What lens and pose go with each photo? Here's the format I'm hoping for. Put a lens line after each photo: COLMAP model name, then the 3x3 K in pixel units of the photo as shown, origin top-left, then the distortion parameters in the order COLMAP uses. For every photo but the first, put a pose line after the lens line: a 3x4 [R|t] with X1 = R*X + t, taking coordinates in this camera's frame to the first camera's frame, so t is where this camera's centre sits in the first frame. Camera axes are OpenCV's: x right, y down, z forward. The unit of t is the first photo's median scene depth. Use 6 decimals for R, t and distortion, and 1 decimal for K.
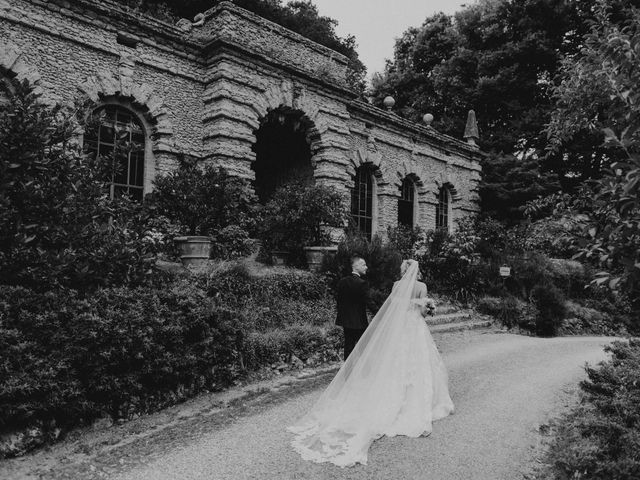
lens RADIAL K [[484.9, 0, 320.0], [0, 484.9, 240.0], [0, 0, 1]] dist [0.006613, 0.000962]
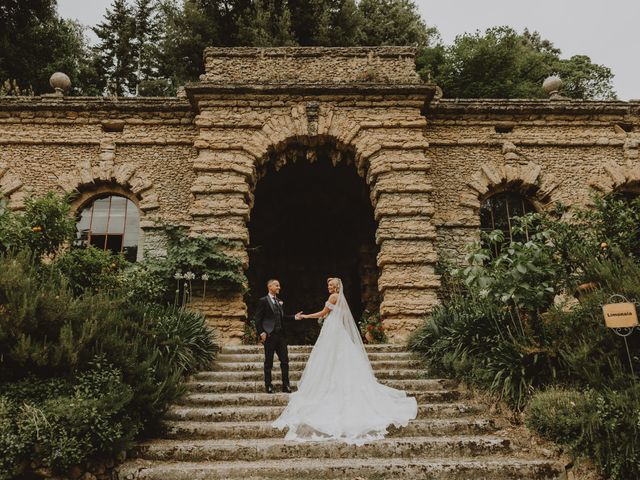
lens RADIAL K [[497.3, 0, 320.0], [0, 497.3, 240.0], [0, 0, 1]] dist [0.007509, -0.000933]
pose [[0.717192, -0.231208, -0.657403, 0.401526], [0.061784, 0.960739, -0.270487, 0.081603], [0.694132, 0.153374, 0.703319, 0.493614]]
